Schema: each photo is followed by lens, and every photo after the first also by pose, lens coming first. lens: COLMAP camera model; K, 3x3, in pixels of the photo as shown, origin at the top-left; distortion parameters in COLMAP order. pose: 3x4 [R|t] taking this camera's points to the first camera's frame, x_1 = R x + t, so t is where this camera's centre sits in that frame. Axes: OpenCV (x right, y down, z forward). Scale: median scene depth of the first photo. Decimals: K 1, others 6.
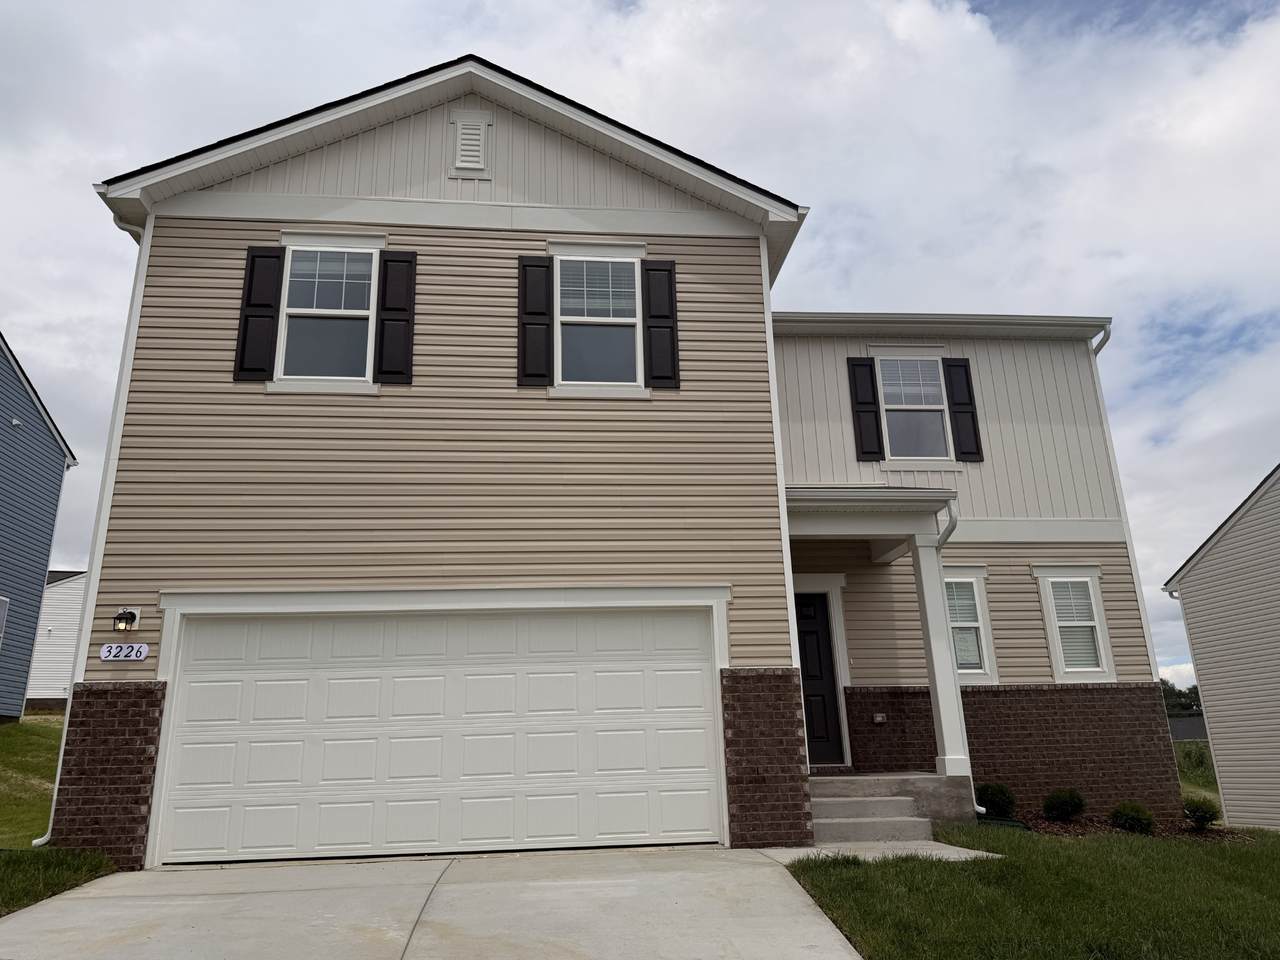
lens RADIAL K [[884.9, 0, 645.8], [0, 884.9, 485.4], [0, 0, 1]] dist [0.075979, -0.104044]
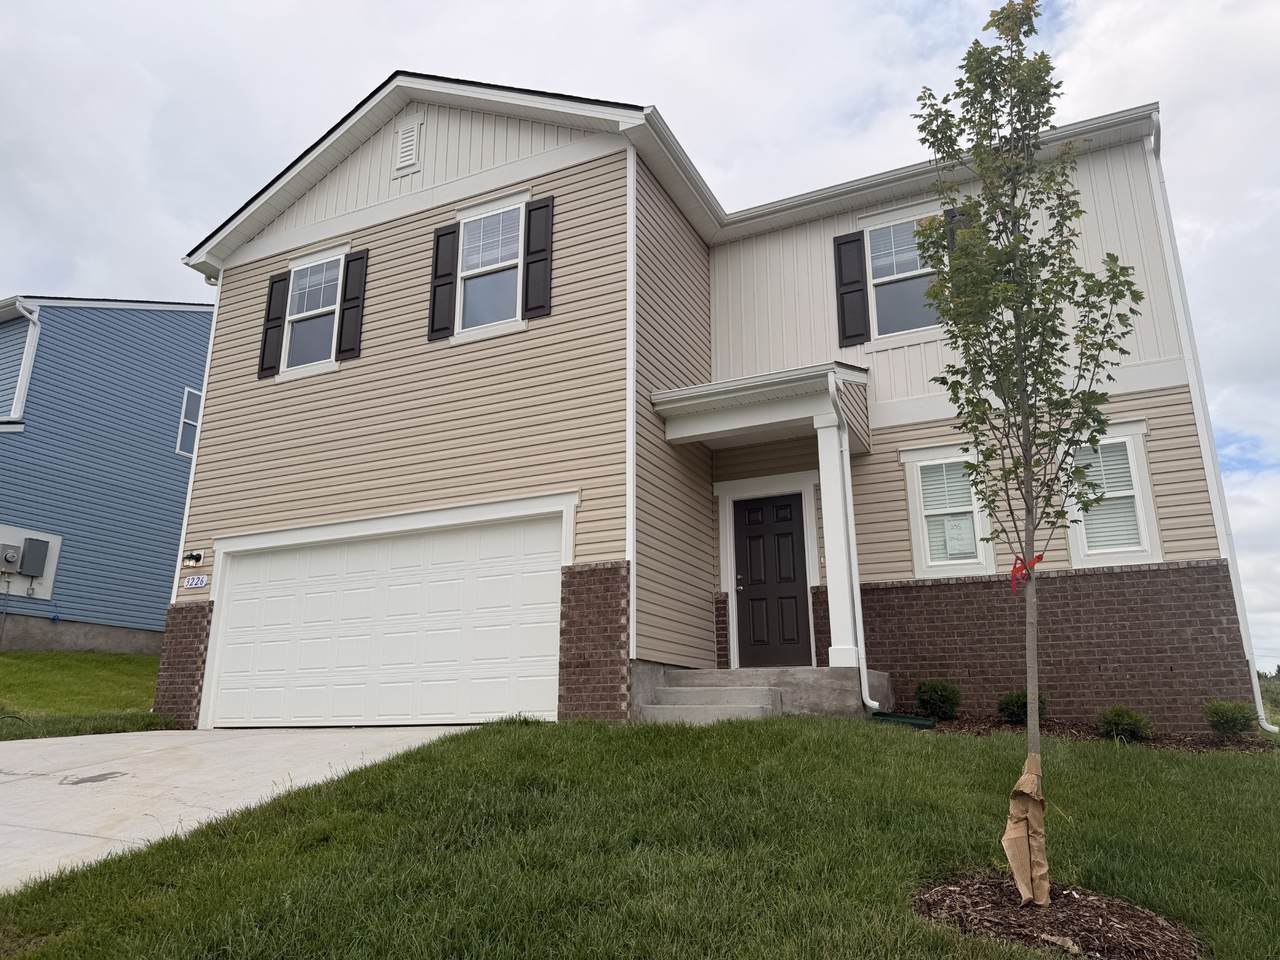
lens RADIAL K [[900.8, 0, 640.0], [0, 900.8, 480.0], [0, 0, 1]] dist [0.082508, -0.112277]
pose [[0.853830, -0.118530, -0.506878, 0.661845], [0.133022, 0.991083, -0.007684, 0.111941], [0.503269, -0.060865, 0.861984, 0.099955]]
